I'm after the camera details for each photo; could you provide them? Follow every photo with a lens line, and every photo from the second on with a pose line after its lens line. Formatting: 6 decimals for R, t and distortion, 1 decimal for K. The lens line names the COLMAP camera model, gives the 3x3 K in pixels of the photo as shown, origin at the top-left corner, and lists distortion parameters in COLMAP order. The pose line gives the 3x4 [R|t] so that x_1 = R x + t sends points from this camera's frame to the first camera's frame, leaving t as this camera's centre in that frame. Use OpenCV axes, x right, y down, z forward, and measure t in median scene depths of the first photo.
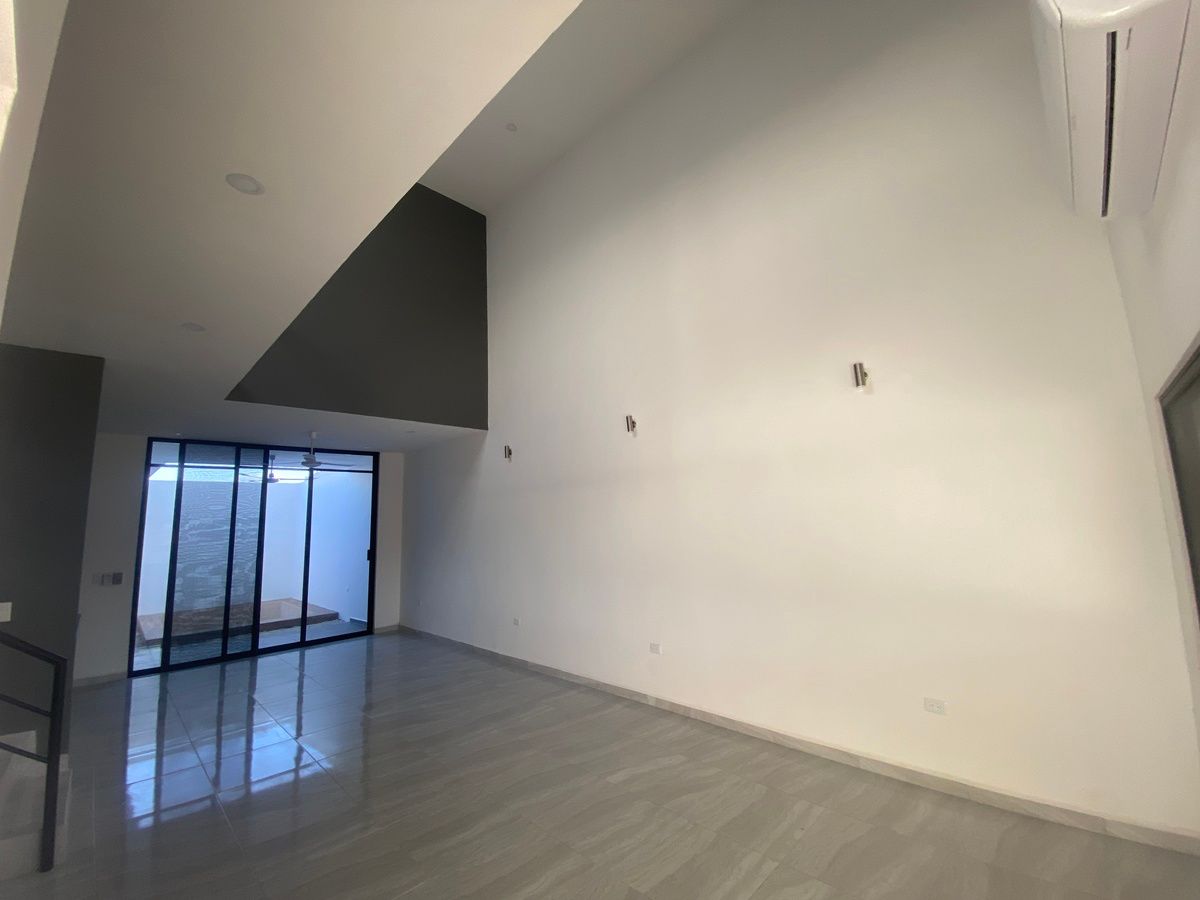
lens RADIAL K [[497.8, 0, 600.2], [0, 497.8, 445.7], [0, 0, 1]] dist [0.028119, -0.023250]
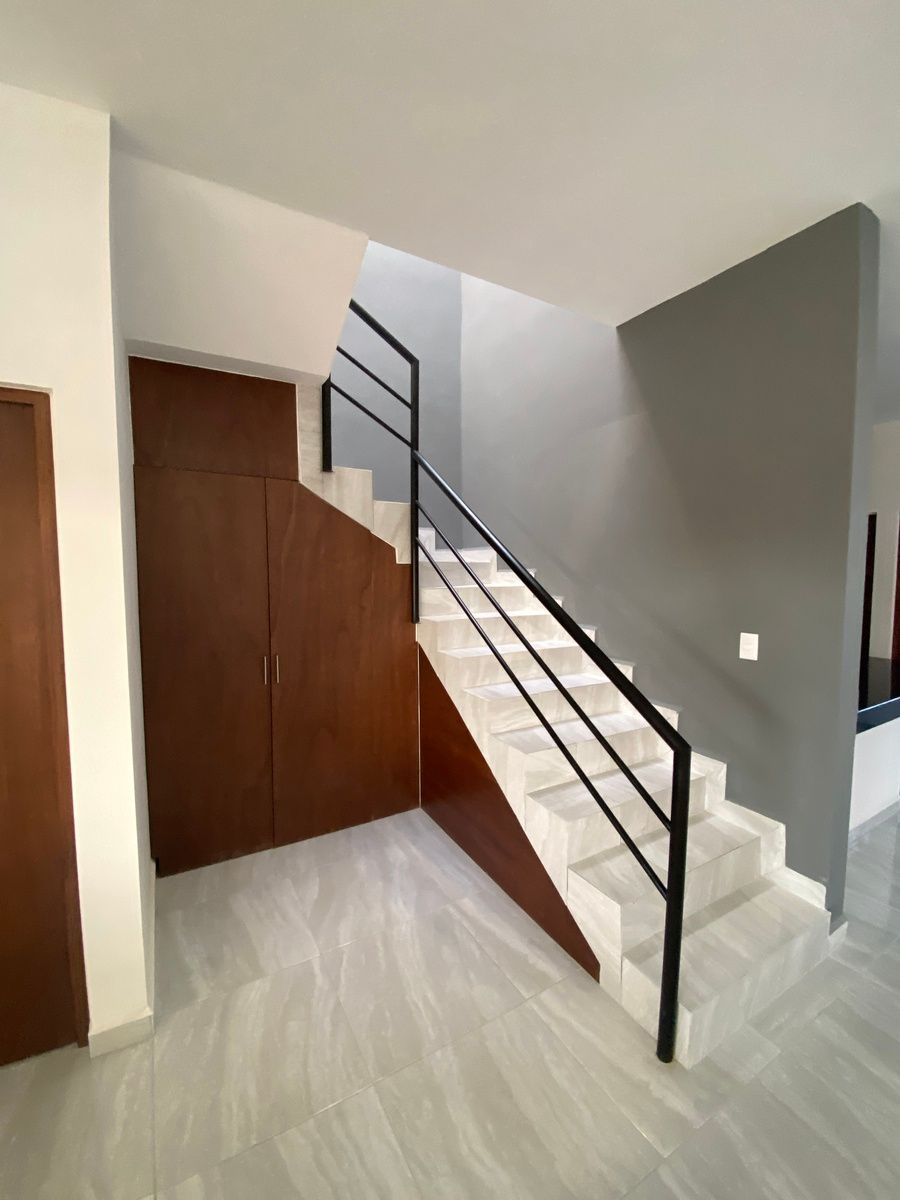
lens RADIAL K [[486.9, 0, 449.2], [0, 486.9, 607.3], [0, 0, 1]] dist [0.026868, -0.022363]
pose [[-0.260170, 0.109646, -0.959317, -0.295487], [0.150542, 0.985988, 0.071867, 0.115264], [0.953755, -0.125720, -0.273031, 0.547369]]
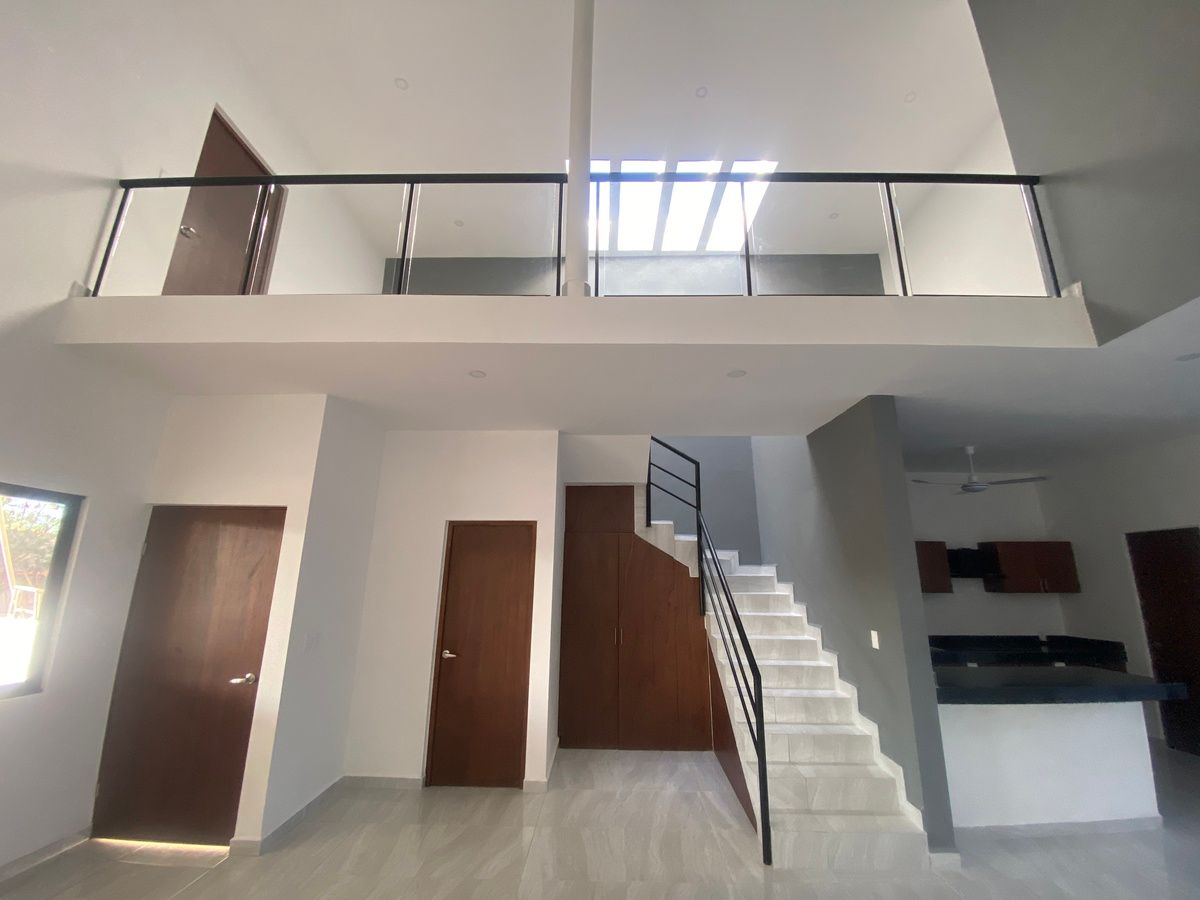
lens RADIAL K [[486.9, 0, 601.5], [0, 486.9, 444.3], [0, 0, 1]] dist [0.026868, -0.022363]
pose [[-0.721926, -0.144826, -0.676645, 0.050472], [0.117685, 0.937910, -0.326306, 0.150544], [0.681889, -0.315200, -0.660058, 1.027562]]
